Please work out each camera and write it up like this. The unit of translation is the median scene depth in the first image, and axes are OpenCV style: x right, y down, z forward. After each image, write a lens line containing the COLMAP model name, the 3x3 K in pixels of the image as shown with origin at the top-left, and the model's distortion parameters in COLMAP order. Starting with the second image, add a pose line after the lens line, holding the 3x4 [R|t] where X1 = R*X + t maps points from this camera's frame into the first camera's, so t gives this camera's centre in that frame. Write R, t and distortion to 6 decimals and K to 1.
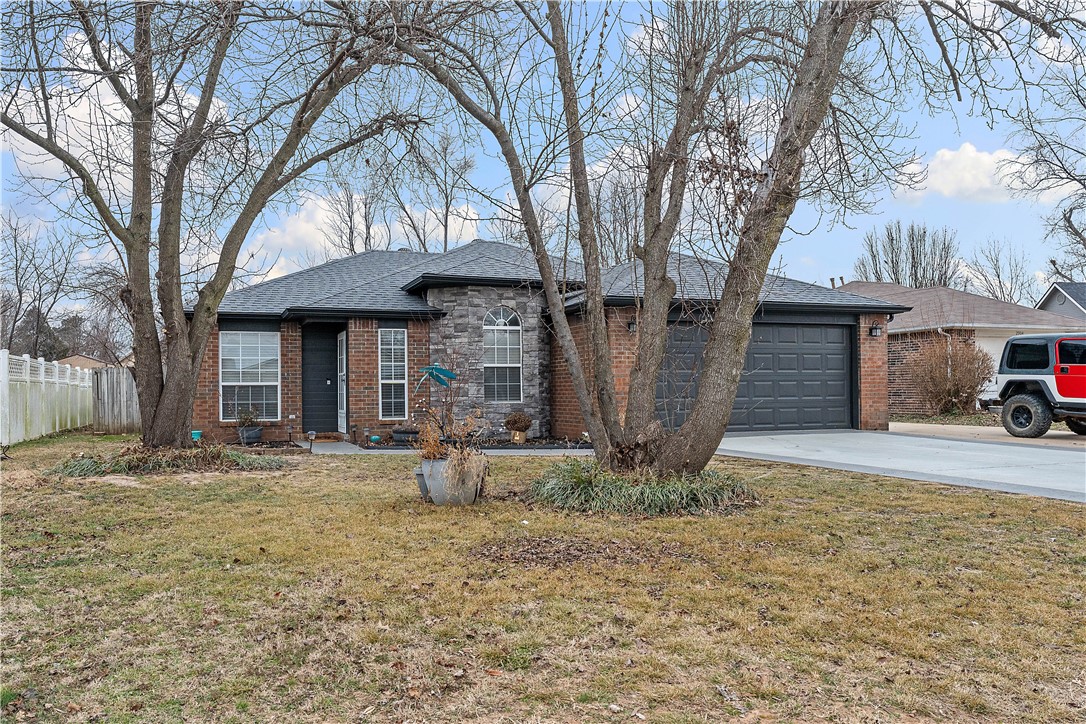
lens RADIAL K [[800.9, 0, 494.7], [0, 800.9, 382.3], [0, 0, 1]] dist [0.003386, 0.004865]
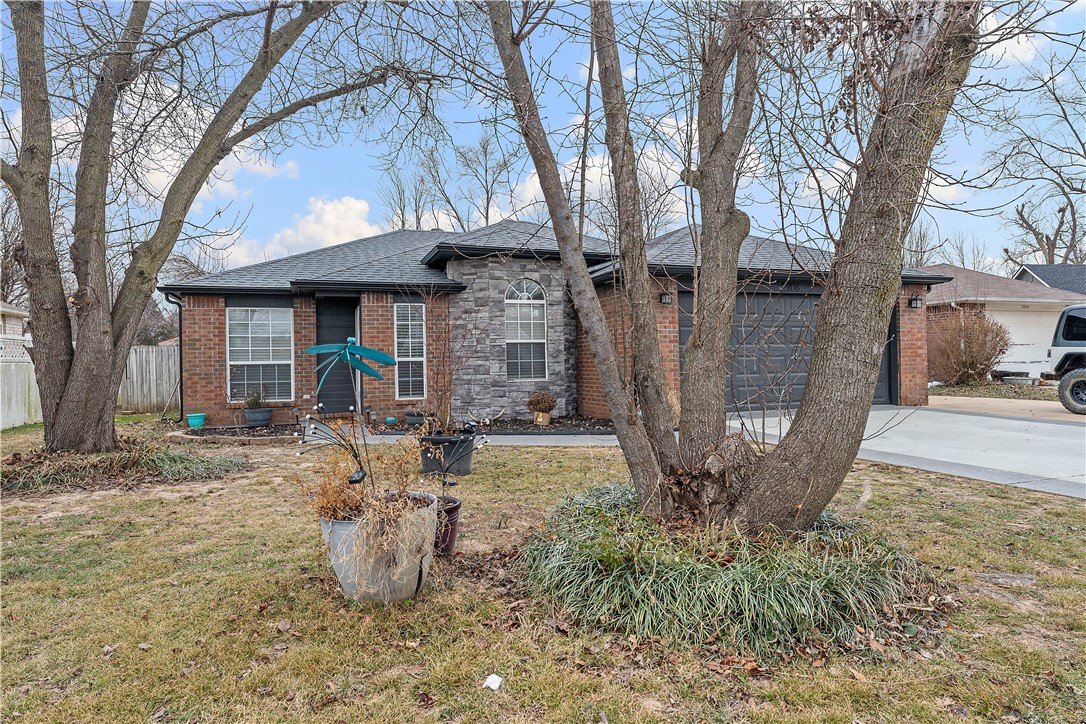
lens RADIAL K [[642.6, 0, 544.1], [0, 642.6, 359.9], [0, 0, 1]] dist [-0.003340, 0.003931]
pose [[0.999932, -0.008101, 0.008345, 0.024779], [0.008036, 0.999937, 0.007811, -0.004836], [-0.008408, -0.007743, 0.999935, 0.238860]]
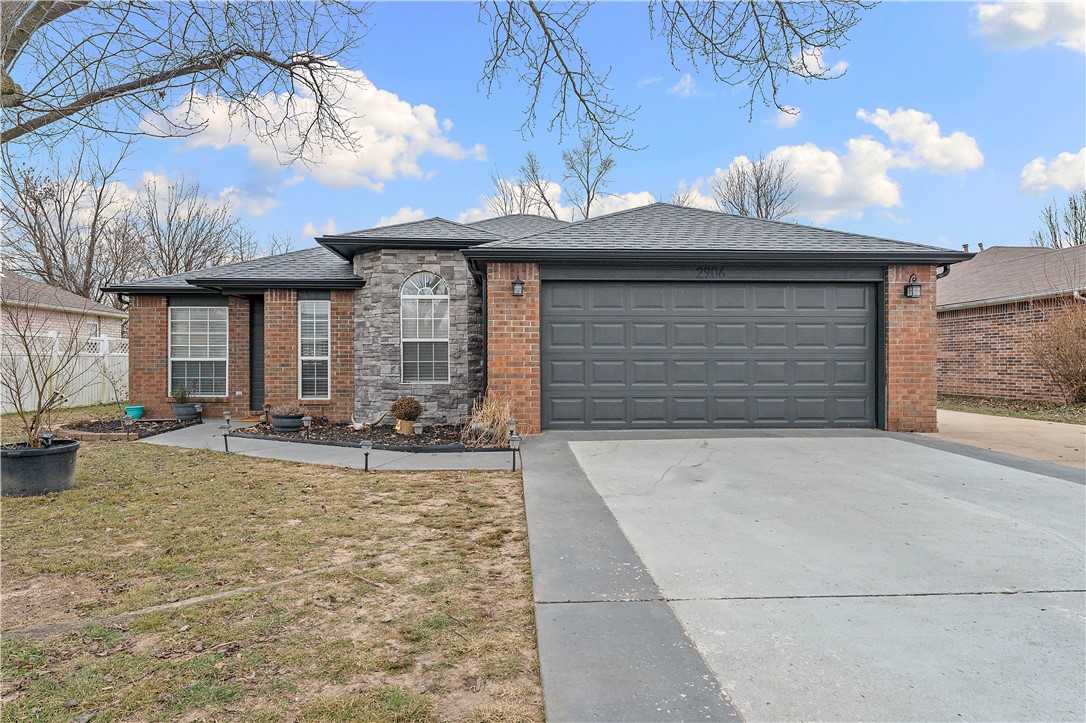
lens RADIAL K [[608.4, 0, 544.1], [0, 608.4, 364.1], [0, 0, 1]] dist [-0.004046, 0.003249]
pose [[0.957353, 0.009142, -0.288777, 0.325891], [-0.005229, 0.999884, 0.014320, -0.005473], [0.288874, -0.012199, 0.957289, 0.408594]]
